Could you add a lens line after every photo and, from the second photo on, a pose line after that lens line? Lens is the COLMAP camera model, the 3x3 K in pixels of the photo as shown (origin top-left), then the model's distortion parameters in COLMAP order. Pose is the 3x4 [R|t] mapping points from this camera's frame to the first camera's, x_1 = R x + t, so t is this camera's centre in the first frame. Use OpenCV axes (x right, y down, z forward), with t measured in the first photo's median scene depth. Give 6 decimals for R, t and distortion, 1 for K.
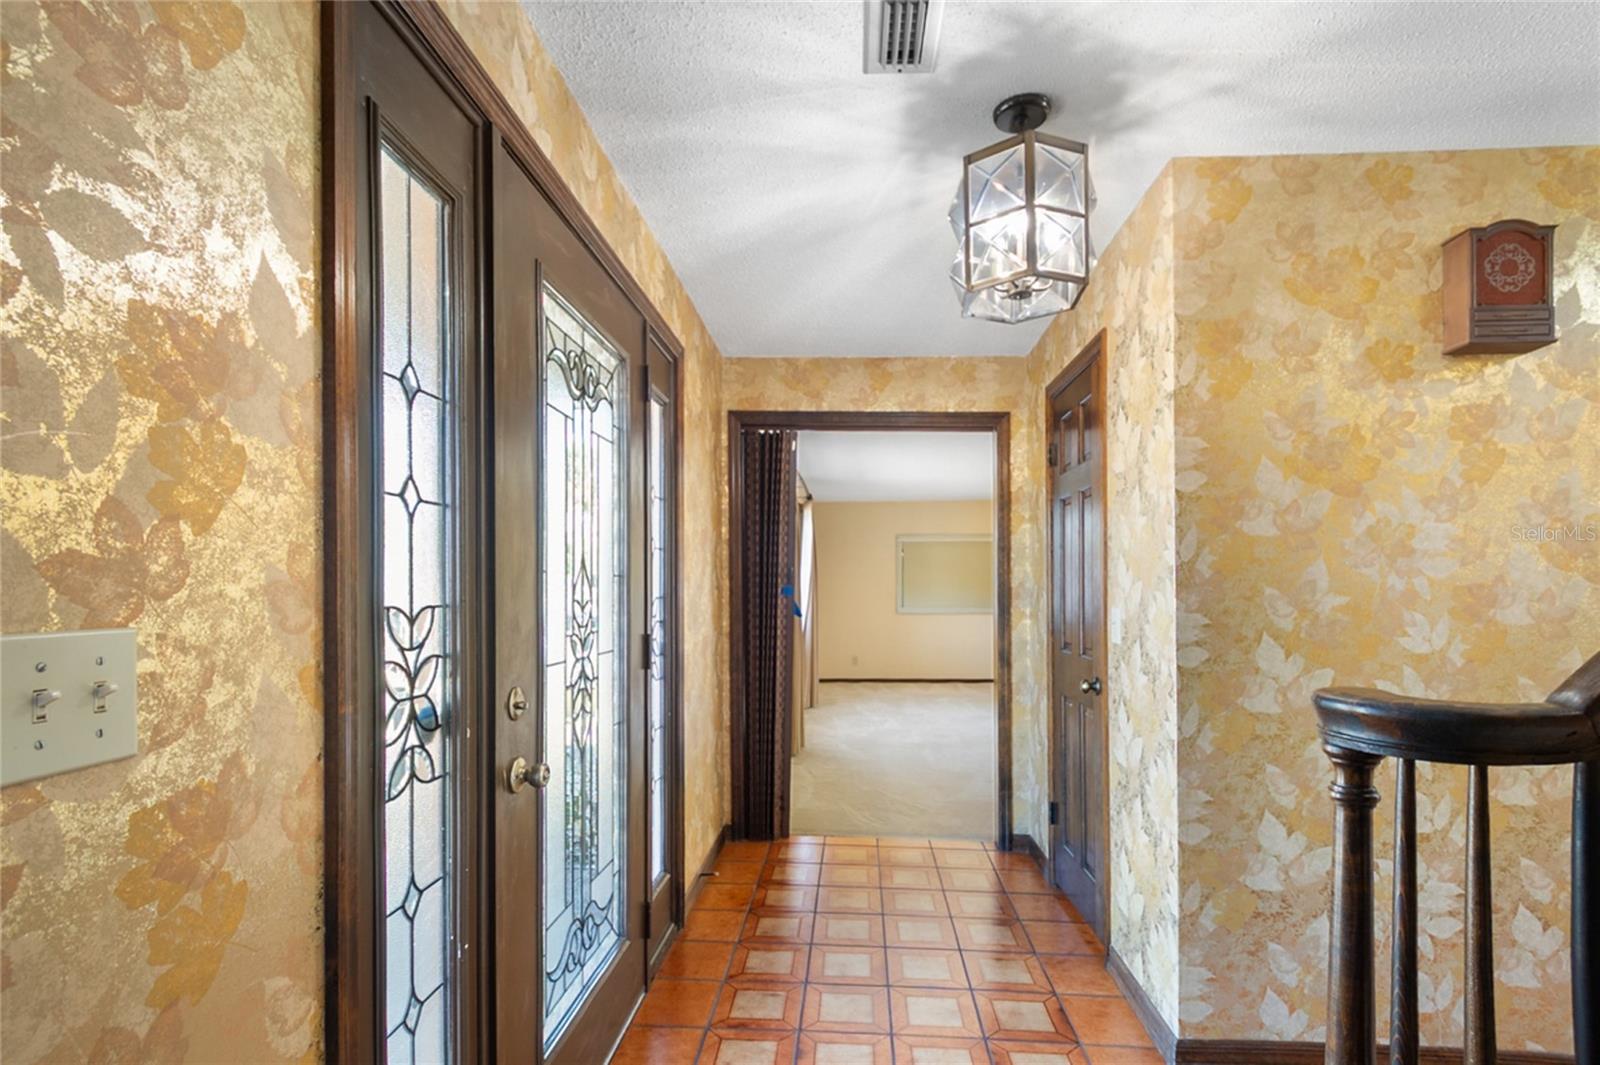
lens RADIAL K [[753.7, 0, 806.4], [0, 753.7, 592.3], [0, 0, 1]] dist [0.001970, 0.000326]
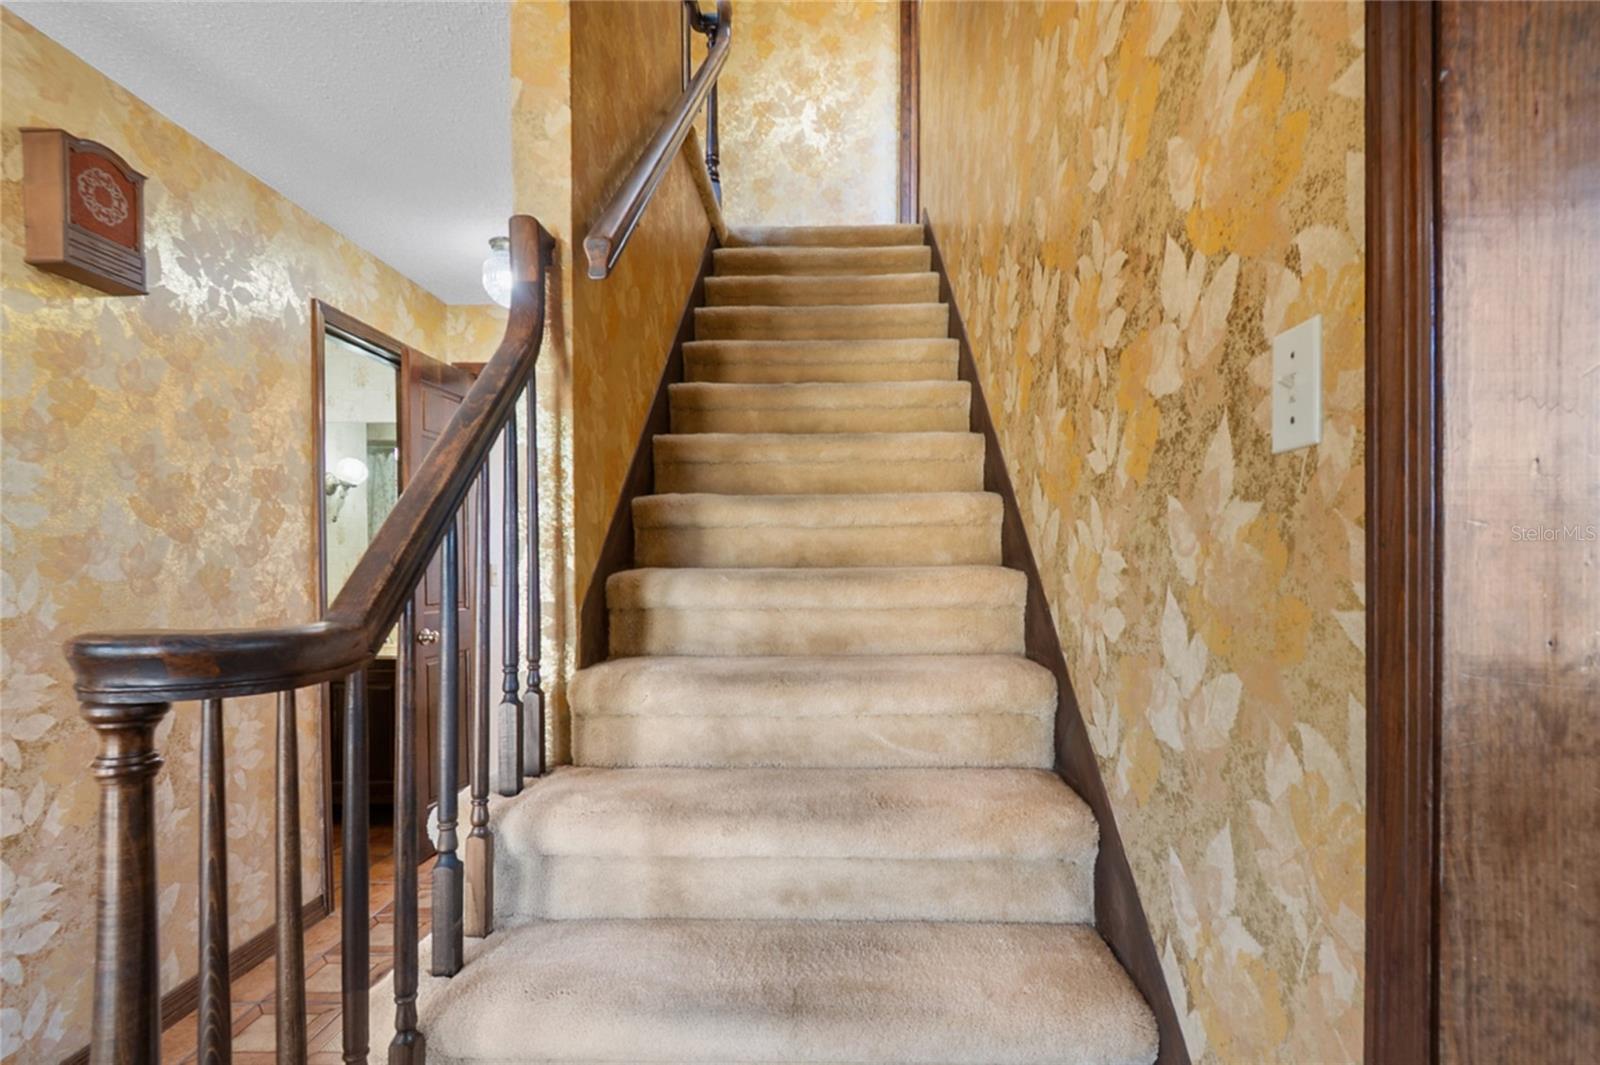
lens RADIAL K [[753.7, 0, 819.2], [0, 753.7, 573.6], [0, 0, 1]] dist [0.001970, 0.000326]
pose [[-0.043508, -0.009964, 0.999003, -0.043336], [0.010204, 0.999894, 0.010417, 0.033332], [-0.999001, 0.010647, -0.043402, 0.154227]]
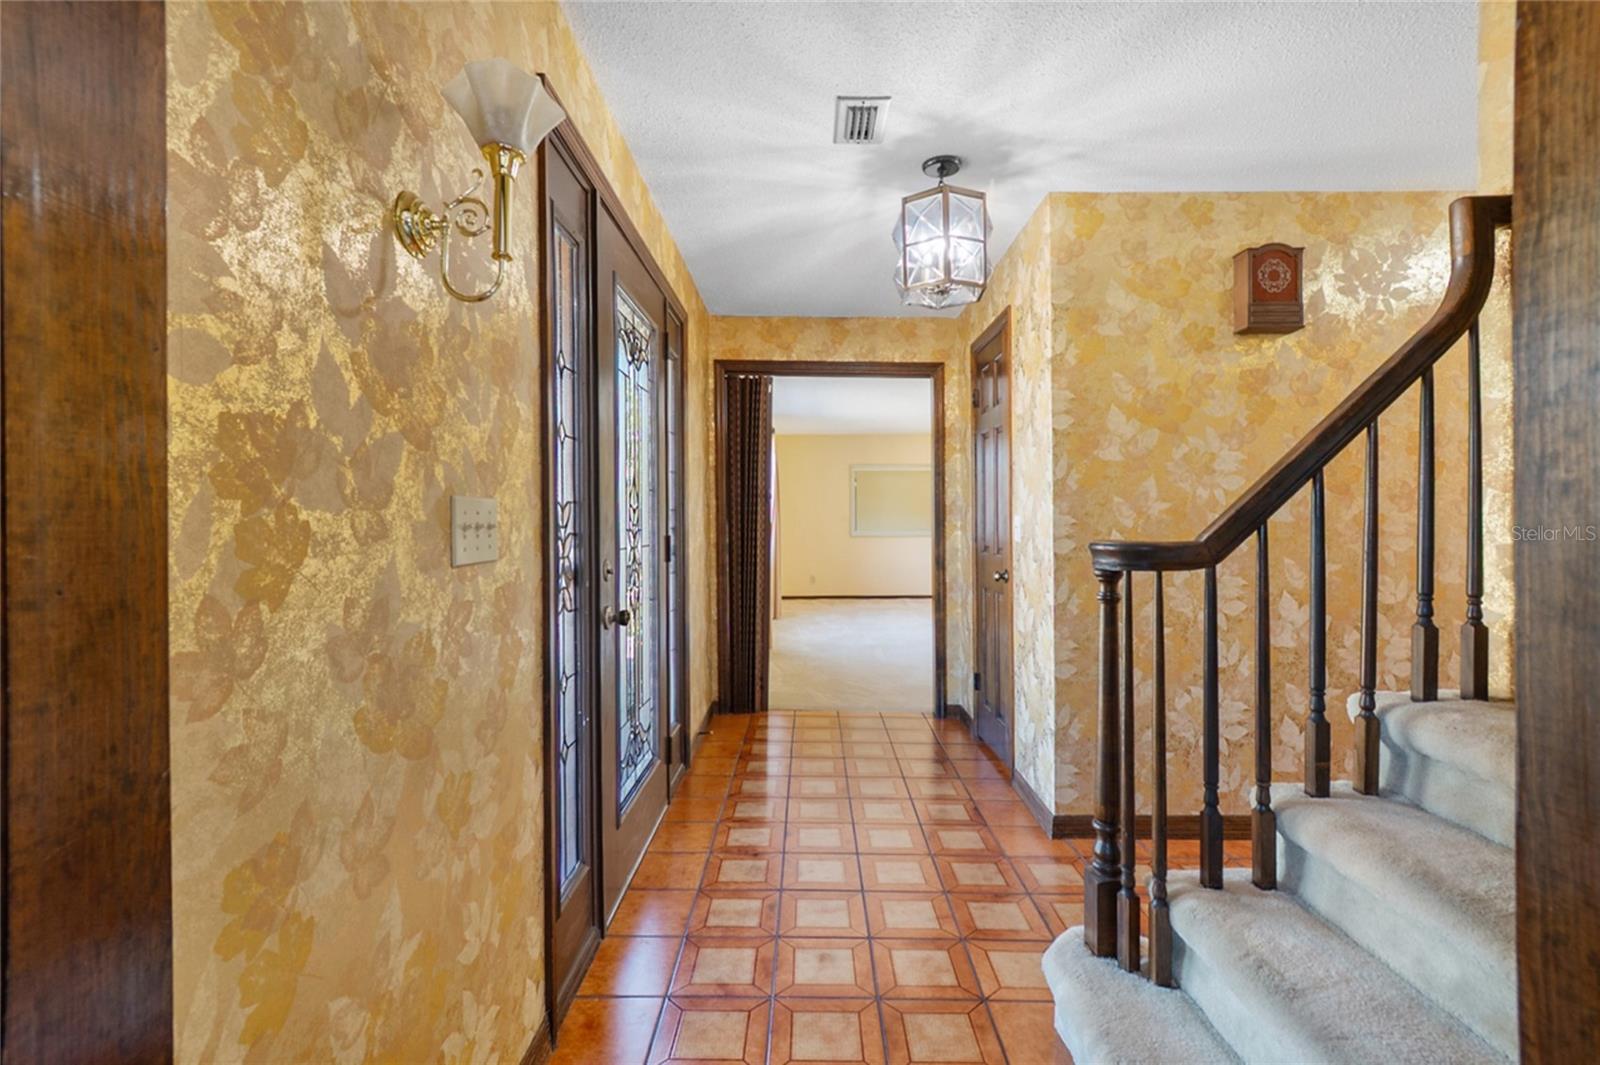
lens RADIAL K [[753.7, 0, 798.0], [0, 753.7, 535.2], [0, 0, 1]] dist [0.001970, 0.000326]
pose [[0.998582, -0.005130, 0.052992, -0.062719], [0.004407, 0.999896, 0.013758, 0.044217], [-0.053057, -0.013505, 0.998500, -0.393131]]
